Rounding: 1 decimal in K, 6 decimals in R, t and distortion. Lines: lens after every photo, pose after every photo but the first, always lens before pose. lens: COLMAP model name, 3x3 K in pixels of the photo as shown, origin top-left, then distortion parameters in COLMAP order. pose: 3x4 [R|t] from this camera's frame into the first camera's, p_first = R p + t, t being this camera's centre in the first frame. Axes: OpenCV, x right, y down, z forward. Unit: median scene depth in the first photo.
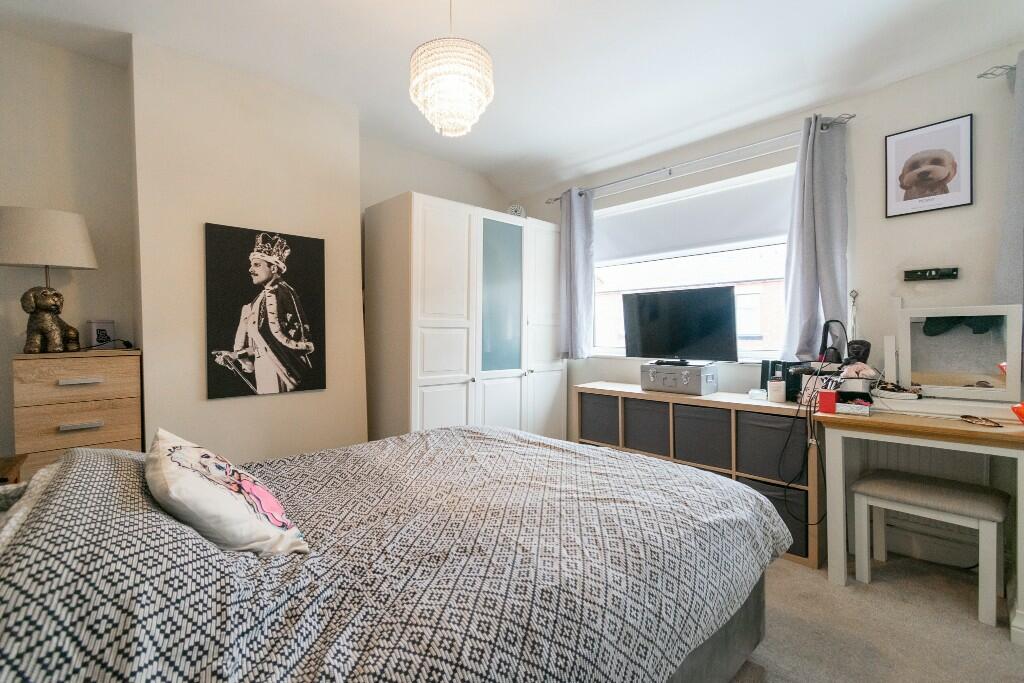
lens RADIAL K [[449.1, 0, 512.0], [0, 449.1, 341.5], [0, 0, 1]] dist [-0.001534, -0.000261]
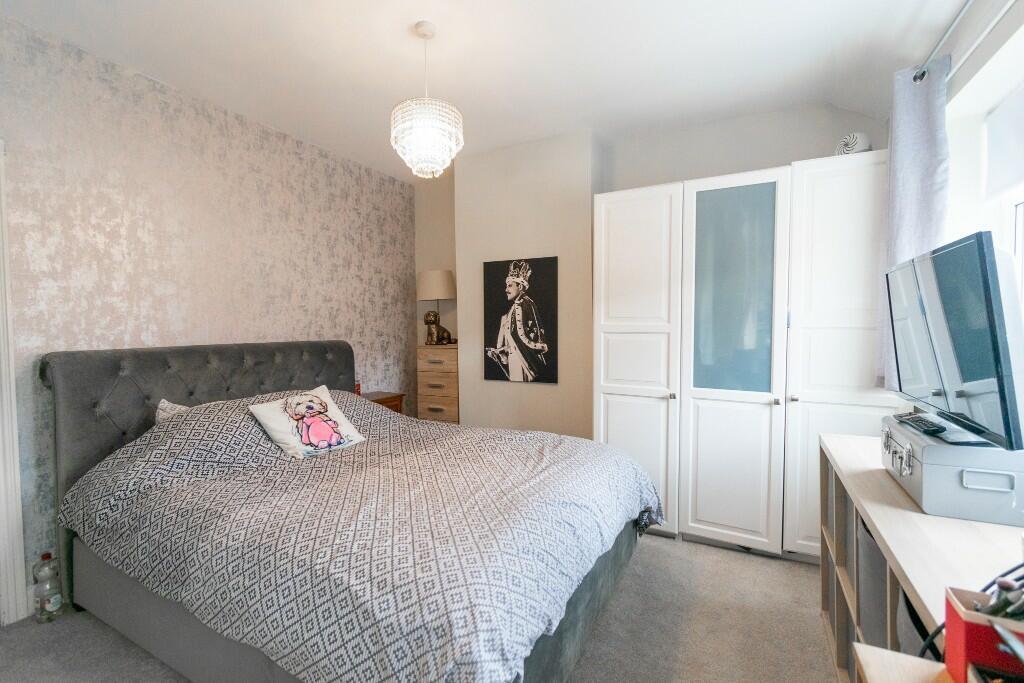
lens RADIAL K [[449.1, 0, 512.0], [0, 449.1, 341.5], [0, 0, 1]] dist [-0.001534, -0.000261]
pose [[0.333010, 0.033823, -0.942316, 0.708973], [-0.017402, 0.999407, 0.029722, -0.041354], [0.942763, 0.006500, 0.333401, 0.539356]]
